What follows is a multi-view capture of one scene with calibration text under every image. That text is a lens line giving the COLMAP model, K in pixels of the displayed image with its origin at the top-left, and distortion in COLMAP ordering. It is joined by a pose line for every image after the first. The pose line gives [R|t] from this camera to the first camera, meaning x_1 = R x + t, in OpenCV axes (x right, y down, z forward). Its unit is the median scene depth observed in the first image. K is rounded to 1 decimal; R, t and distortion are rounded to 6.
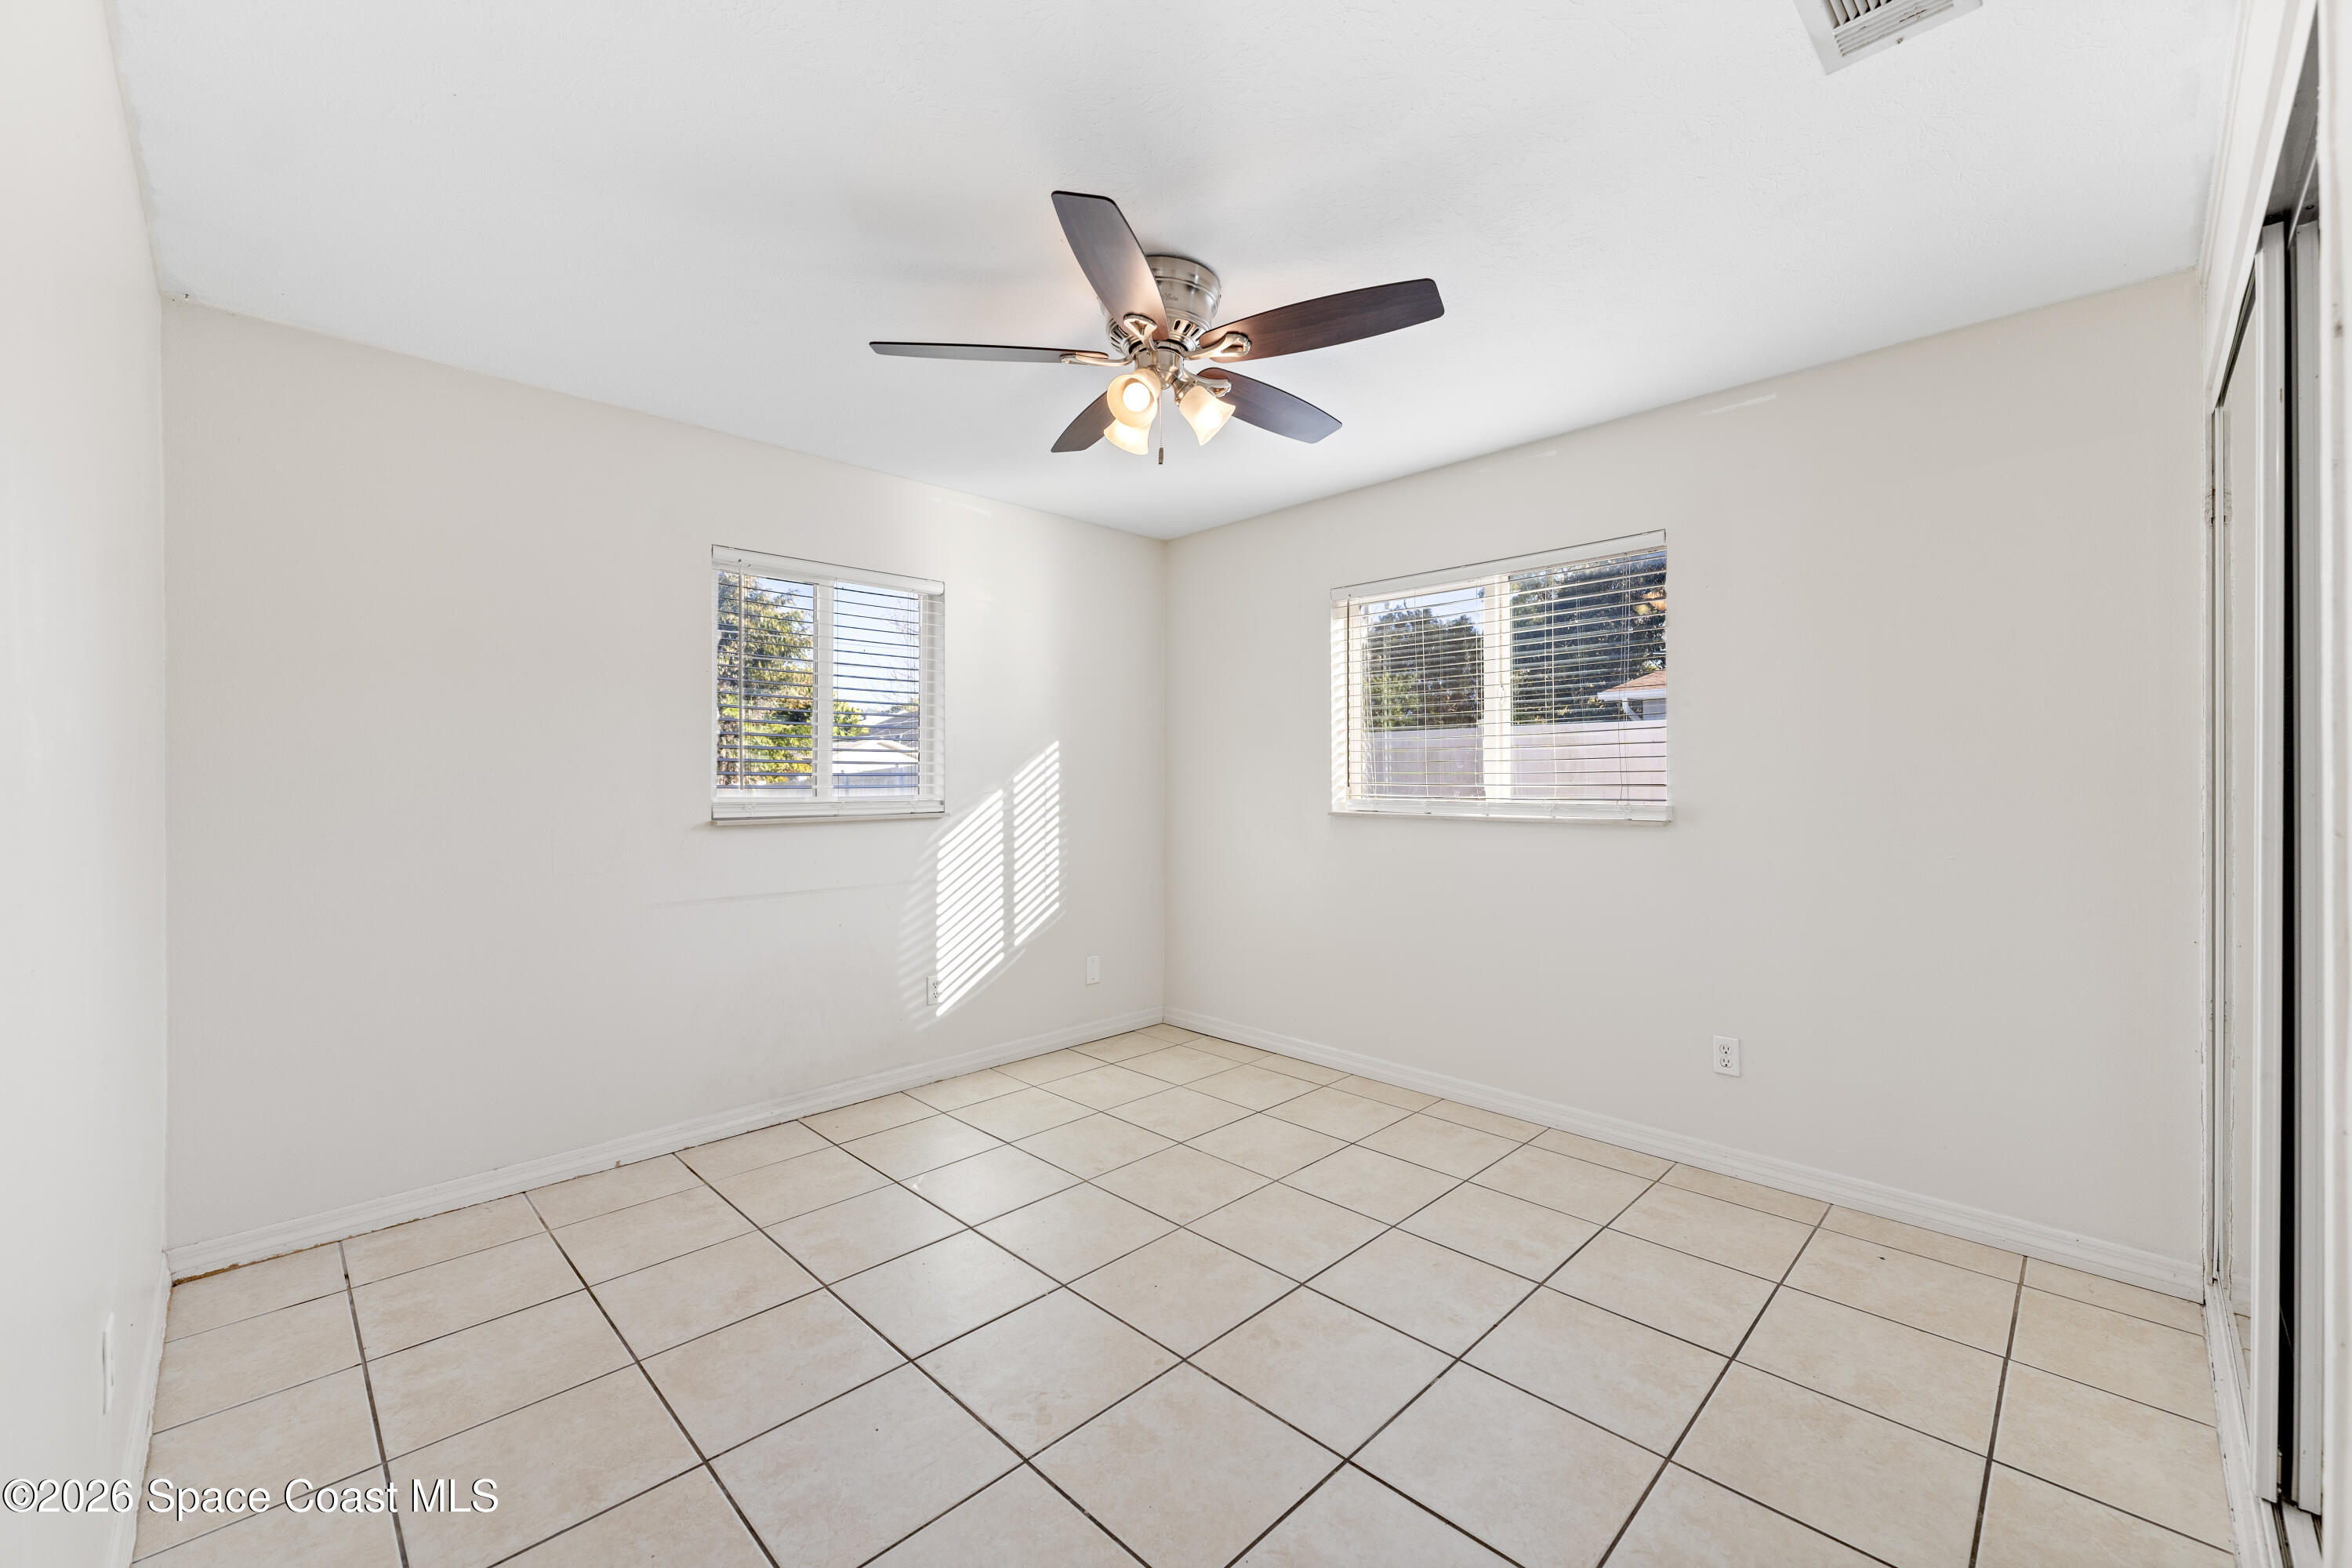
lens RADIAL K [[942.3, 0, 1171.4], [0, 942.3, 788.4], [0, 0, 1]] dist [-0.000945, 0.000264]
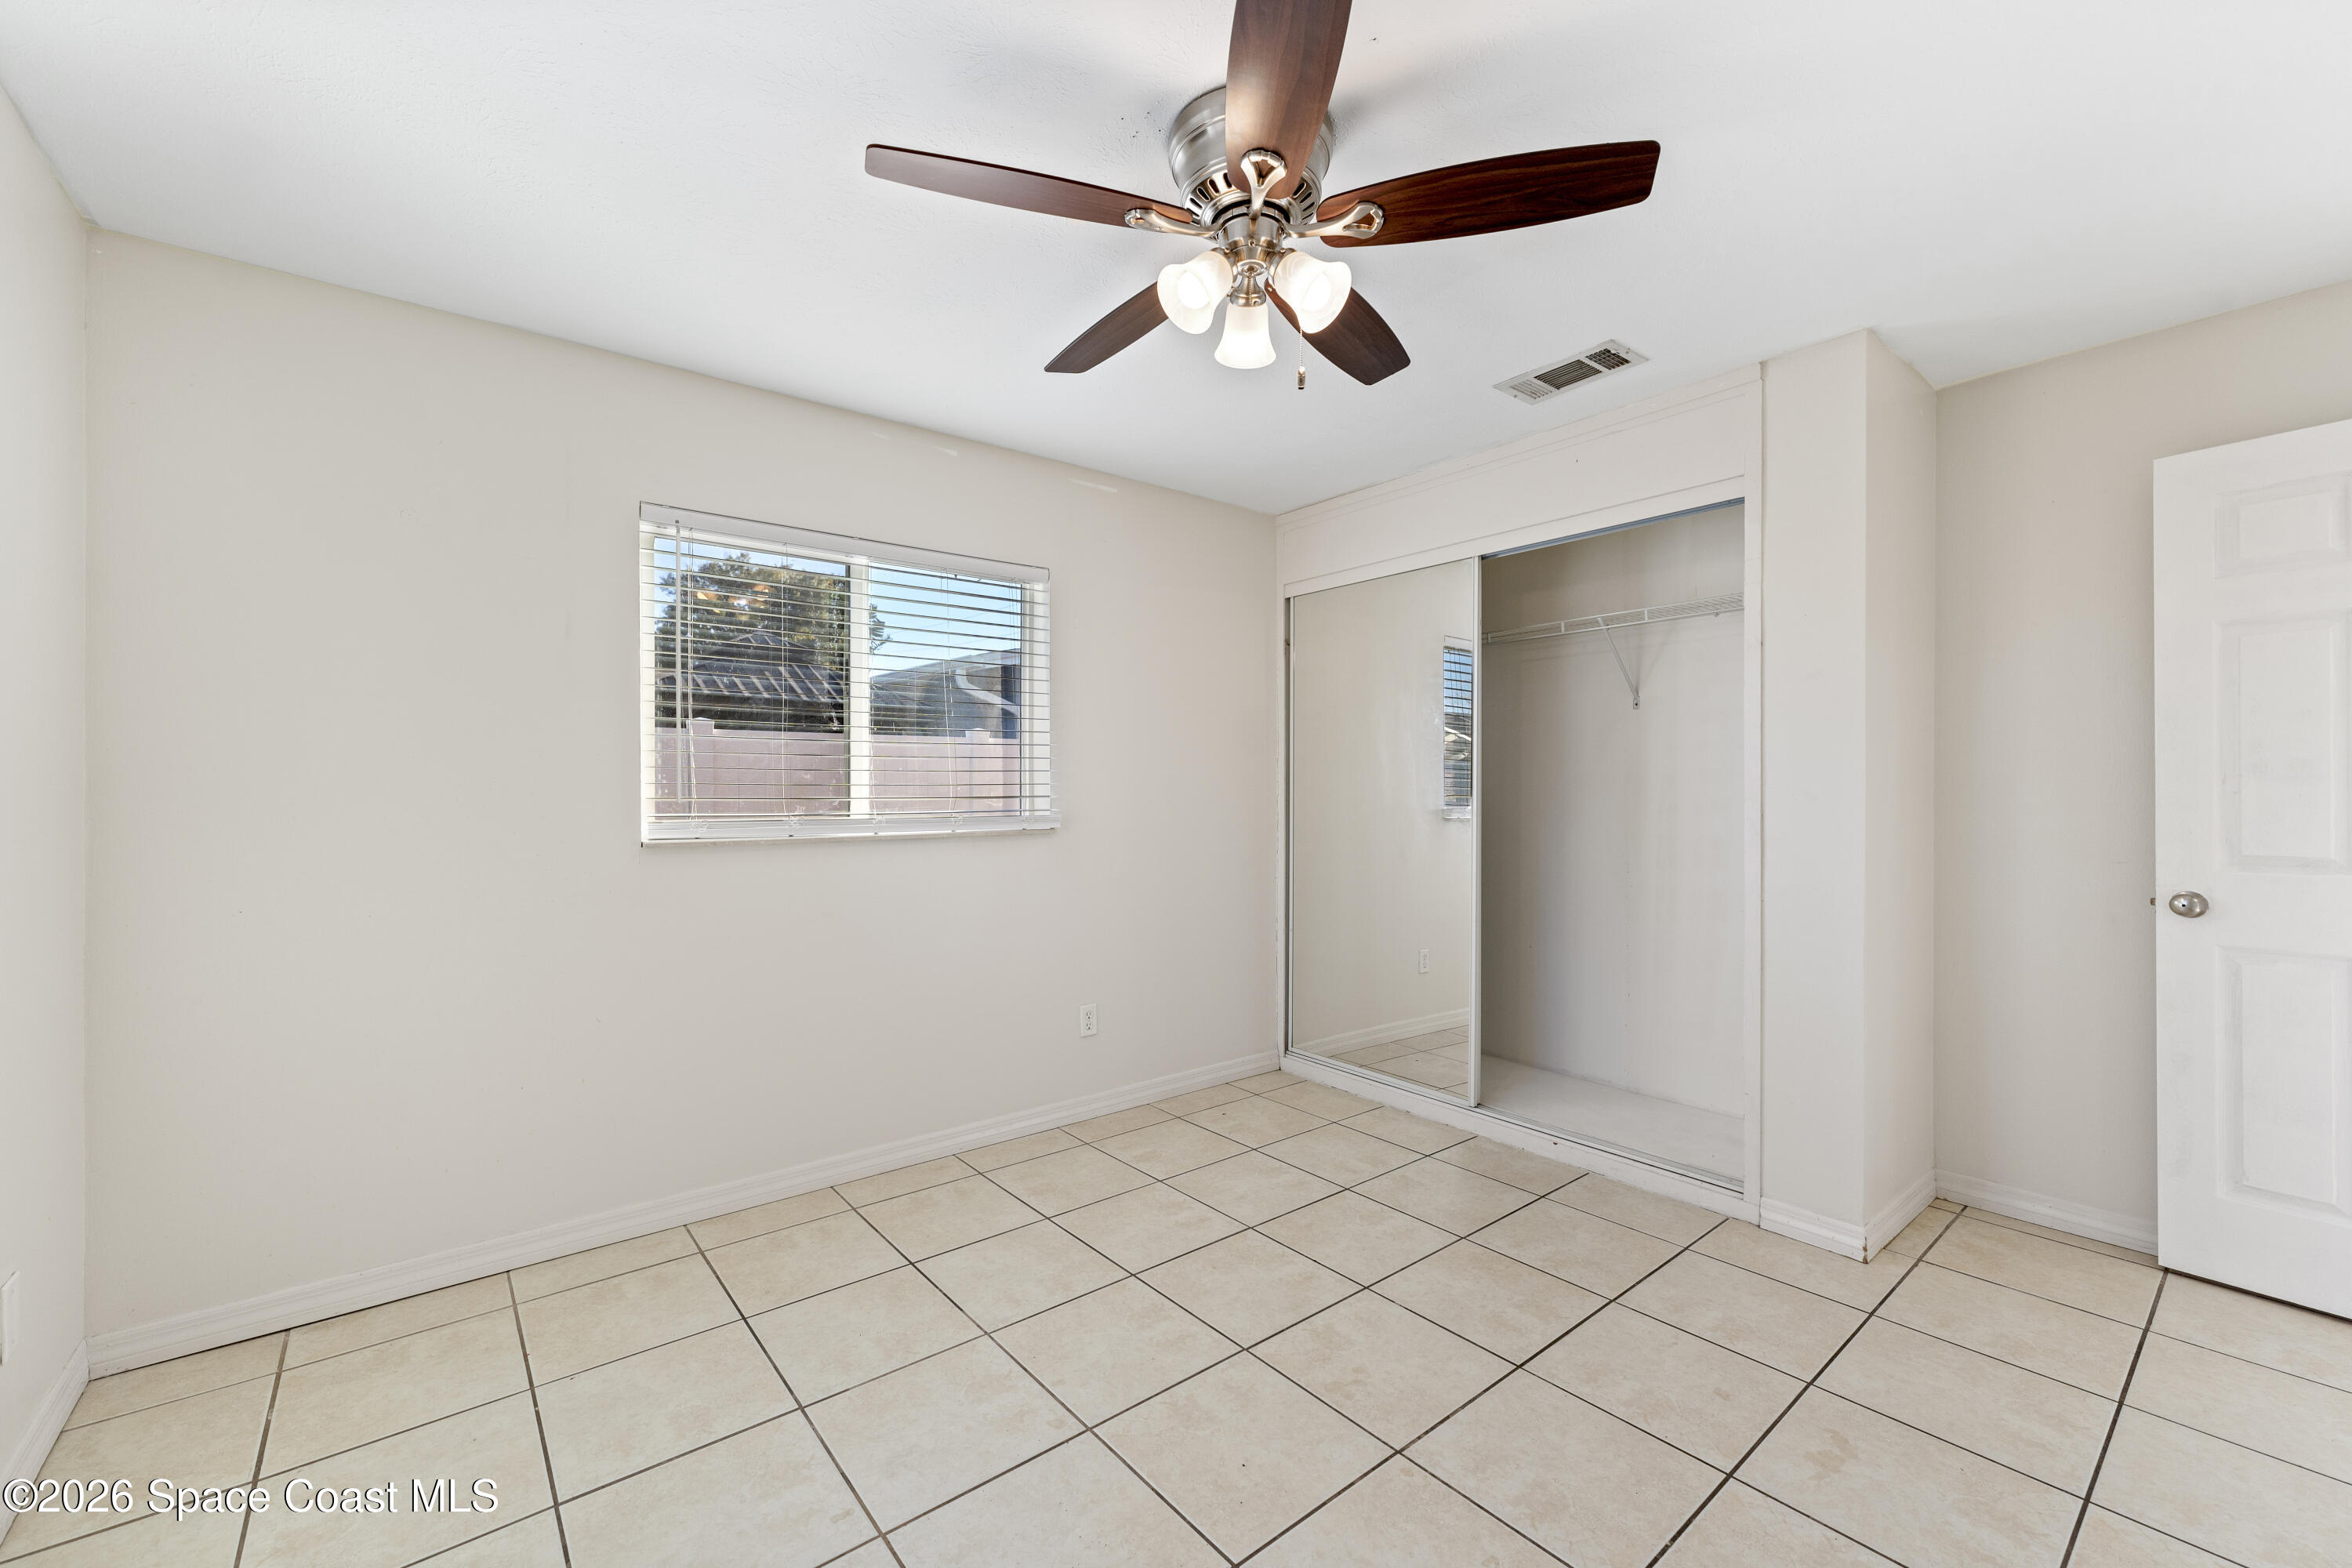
lens RADIAL K [[942.3, 0, 1179.8], [0, 942.3, 802.5], [0, 0, 1]] dist [-0.000945, 0.000264]
pose [[0.091969, -0.010273, 0.995709, -0.528914], [0.013850, 0.999863, 0.009037, -0.004518], [-0.995666, 0.012960, 0.092099, 0.676952]]
